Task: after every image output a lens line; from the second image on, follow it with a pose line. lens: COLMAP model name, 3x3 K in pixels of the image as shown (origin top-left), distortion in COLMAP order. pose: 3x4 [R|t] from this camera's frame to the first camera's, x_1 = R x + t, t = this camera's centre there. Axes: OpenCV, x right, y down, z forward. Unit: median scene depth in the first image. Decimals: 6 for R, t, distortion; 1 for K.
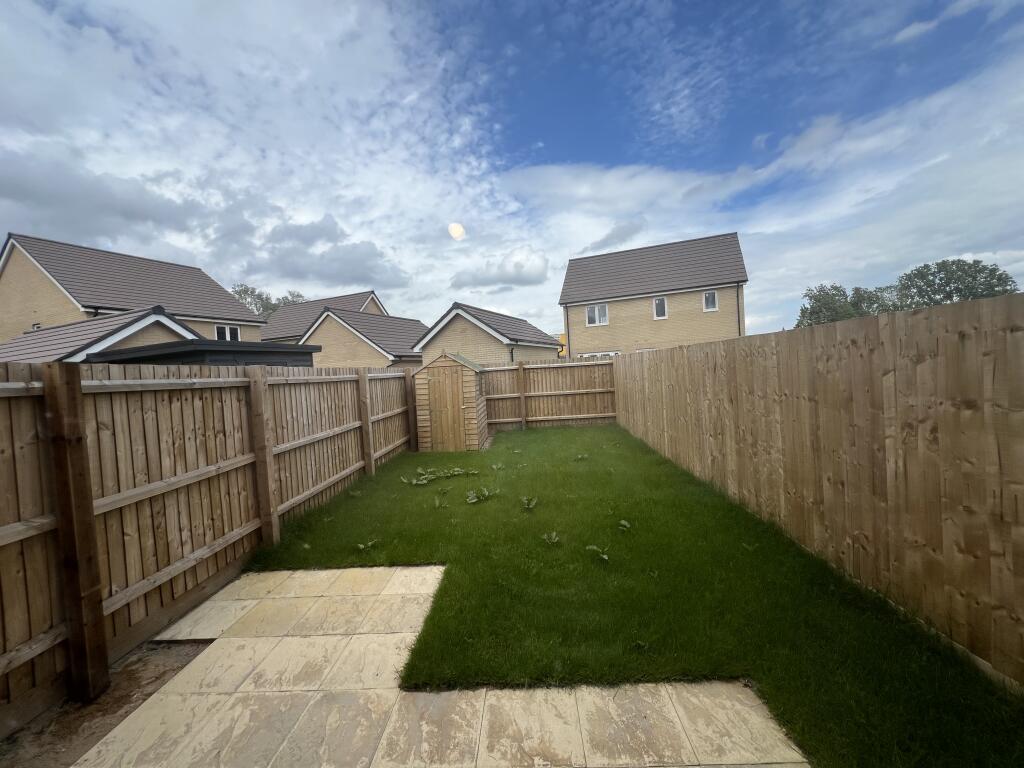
lens RADIAL K [[409.5, 0, 509.7], [0, 409.5, 380.2], [0, 0, 1]] dist [0.001167, 0.000368]
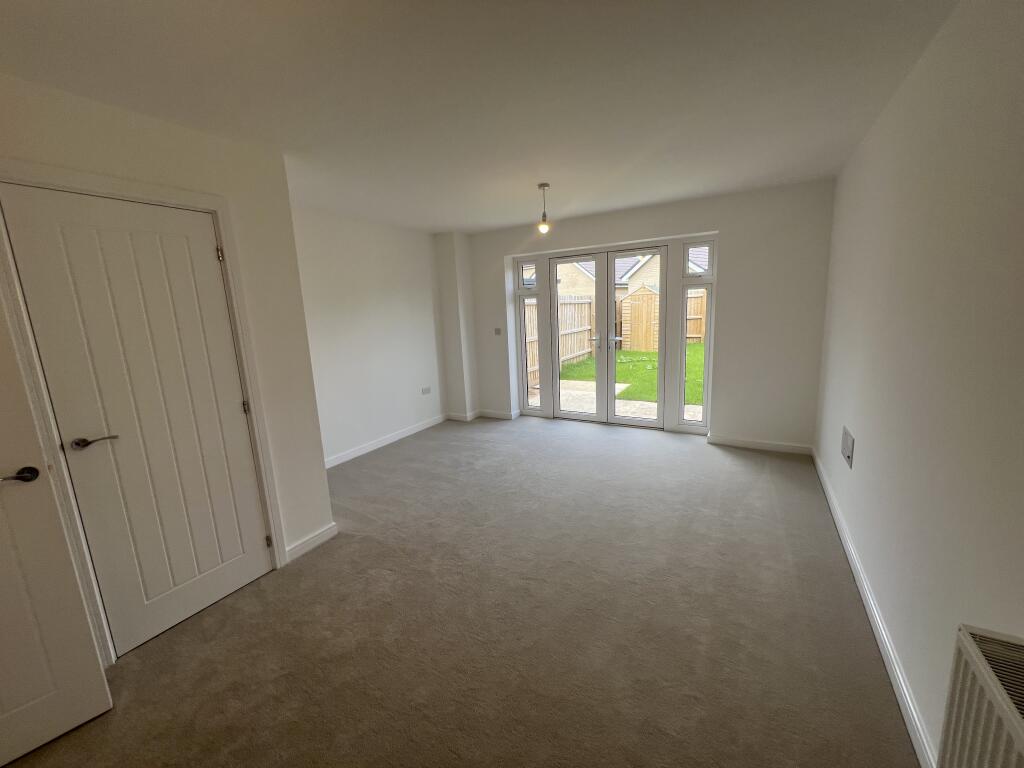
lens RADIAL K [[409.5, 0, 509.7], [0, 409.5, 380.2], [0, 0, 1]] dist [0.001167, 0.000368]
pose [[0.885348, 0.105481, -0.452805, 0.123821], [-0.022268, 0.982427, 0.185316, 0.007410], [0.464395, -0.153986, 0.872139, -0.600419]]
